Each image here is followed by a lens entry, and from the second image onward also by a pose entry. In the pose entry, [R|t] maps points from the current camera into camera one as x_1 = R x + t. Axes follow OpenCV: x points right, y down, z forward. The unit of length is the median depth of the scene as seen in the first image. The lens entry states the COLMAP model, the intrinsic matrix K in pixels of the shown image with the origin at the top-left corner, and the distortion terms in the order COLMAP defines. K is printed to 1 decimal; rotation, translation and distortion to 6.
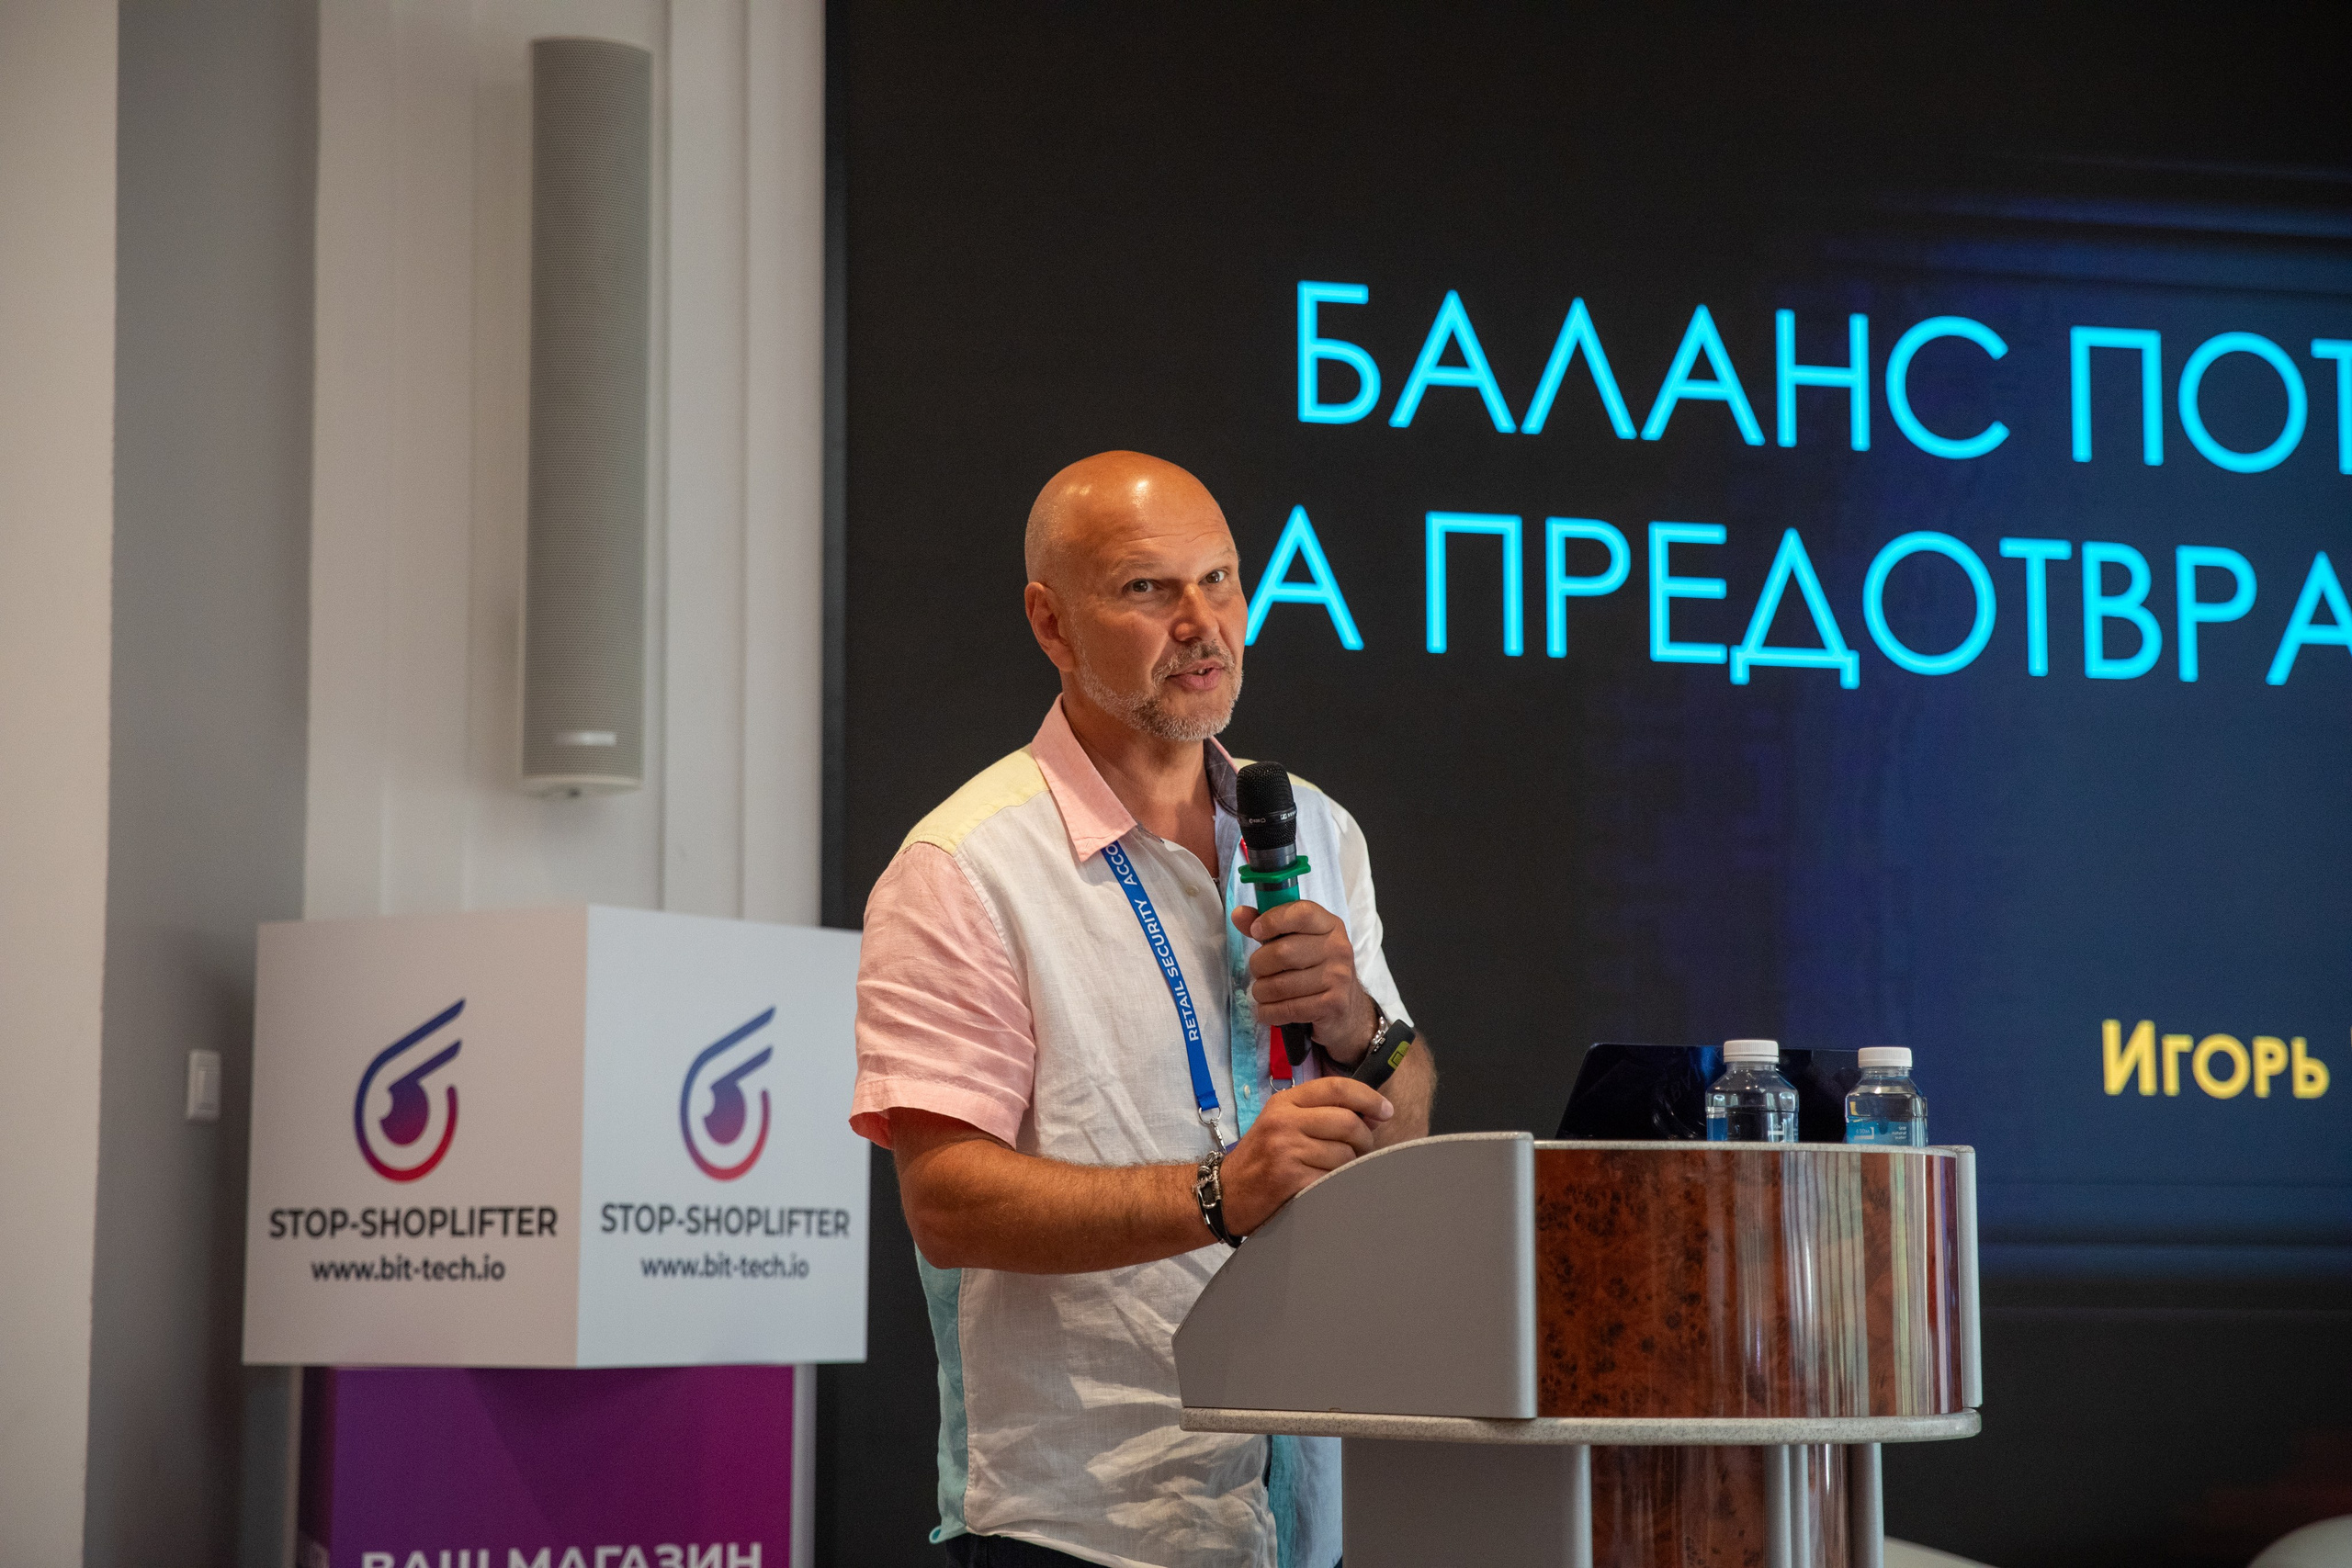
lens RADIAL K [[4354.4, 0, 1170.0], [0, 4354.4, 776.5], [0, 0, 1]] dist [0.209894, -0.073924]
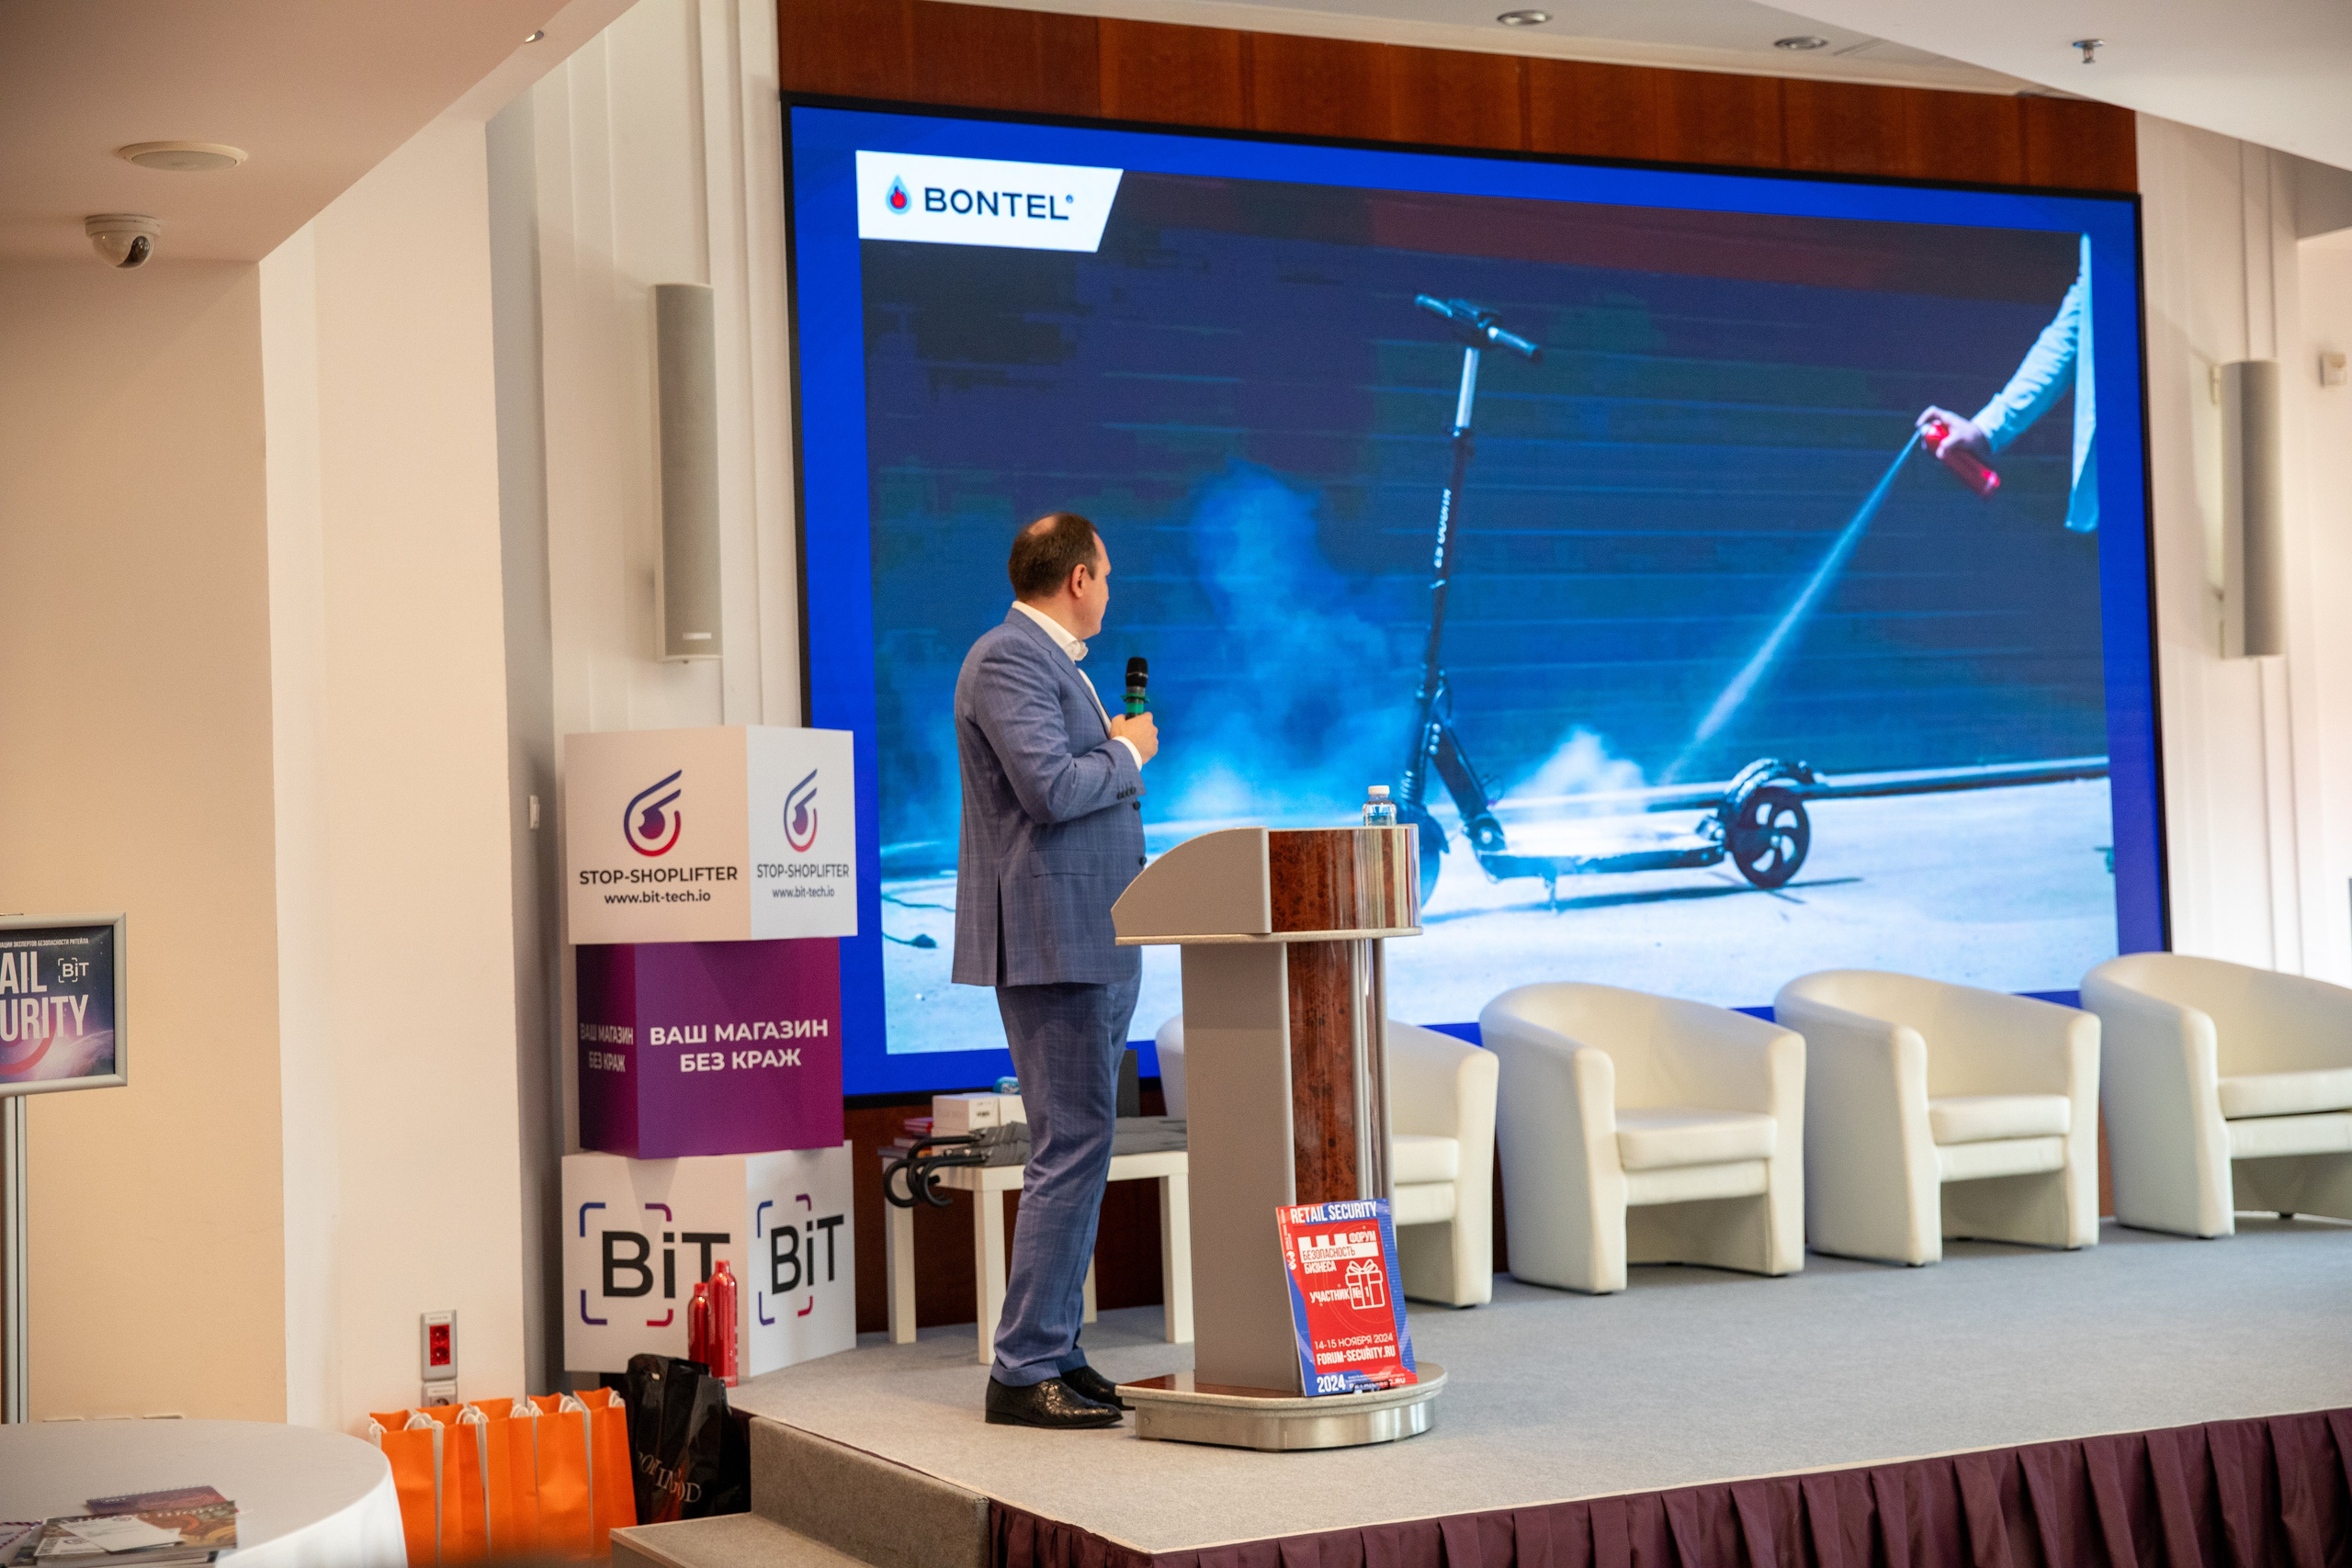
lens RADIAL K [[3399.1, 0, 1176.0], [0, 3399.1, 784.0], [0, 0, 1]] dist [0.107455, 0.066811]
pose [[0.983282, -0.026228, 0.180190, -0.223722], [0.011882, 0.996705, 0.080242, -0.071436], [-0.181701, -0.076760, 0.980353, -0.654647]]
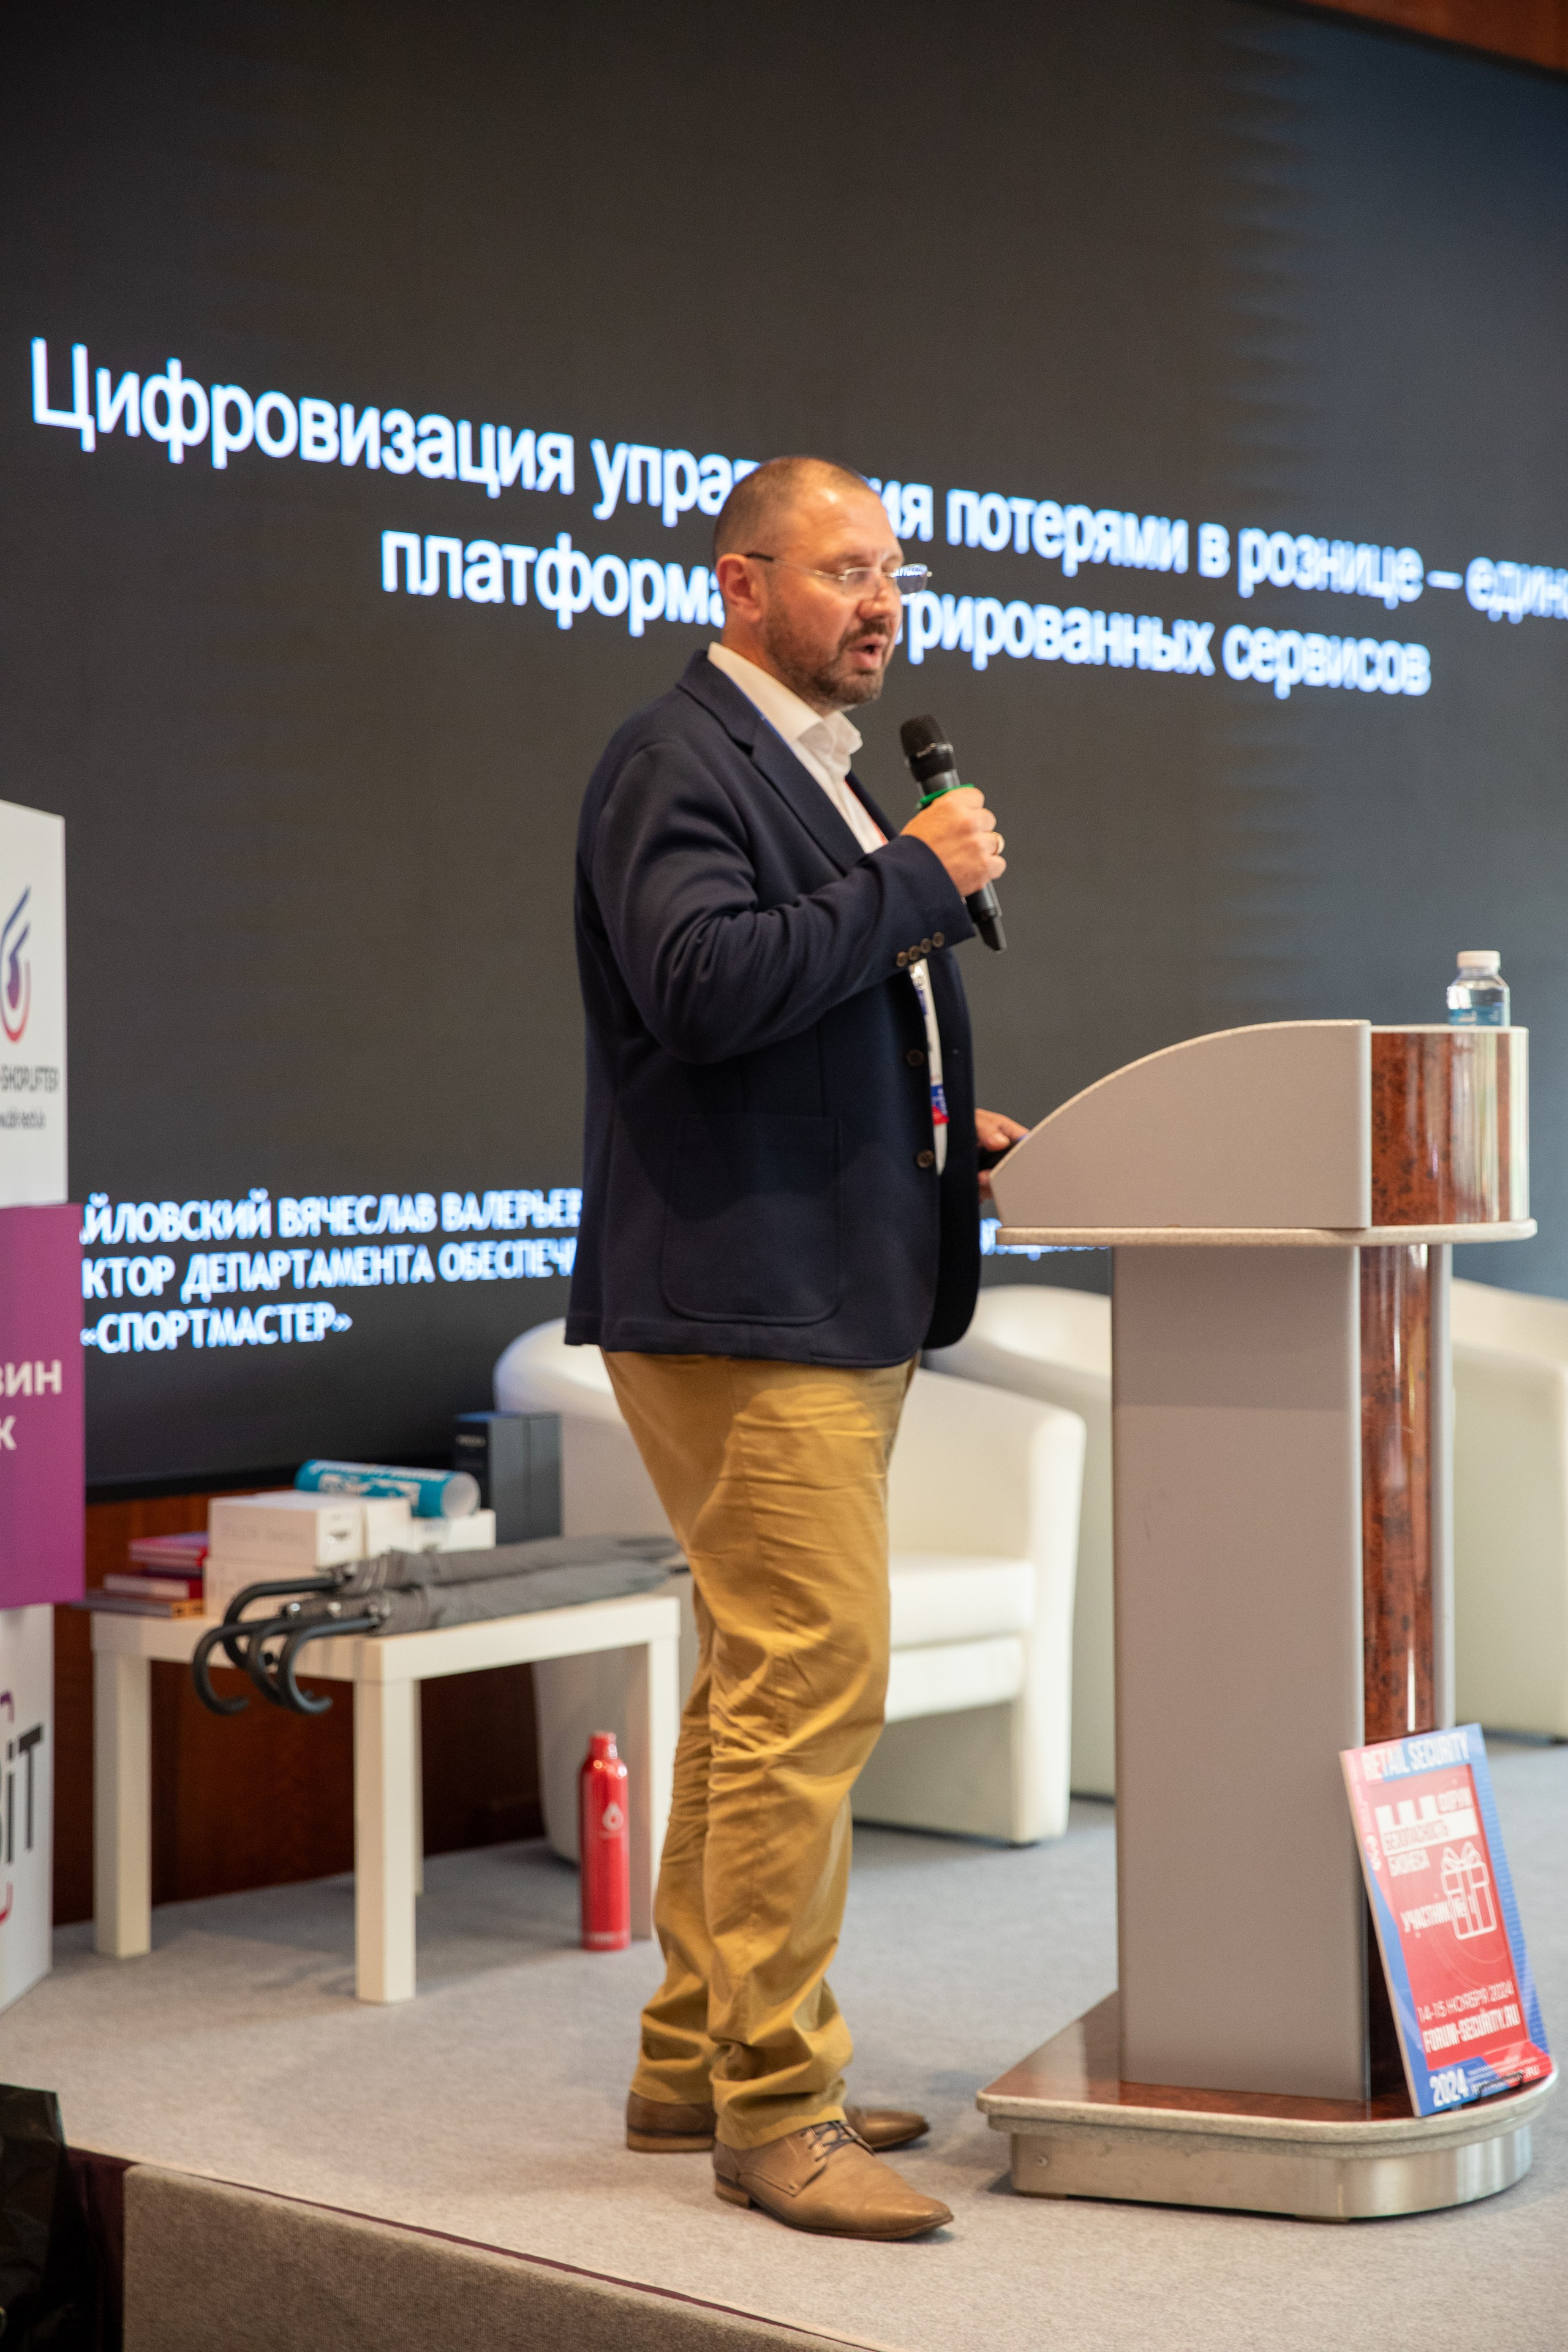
lens RADIAL K [[4354.9, 0, 780.3], [0, 4354.9, 1191.0], [0, 0, 1]] dist [0.209894, -0.073924]
pose [[0.865921, -0.017703, 0.499868, -0.499313], [-0.049196, 0.991513, 0.120337, -0.013608], [-0.497756, -0.128793, 0.857701, -0.054500]]
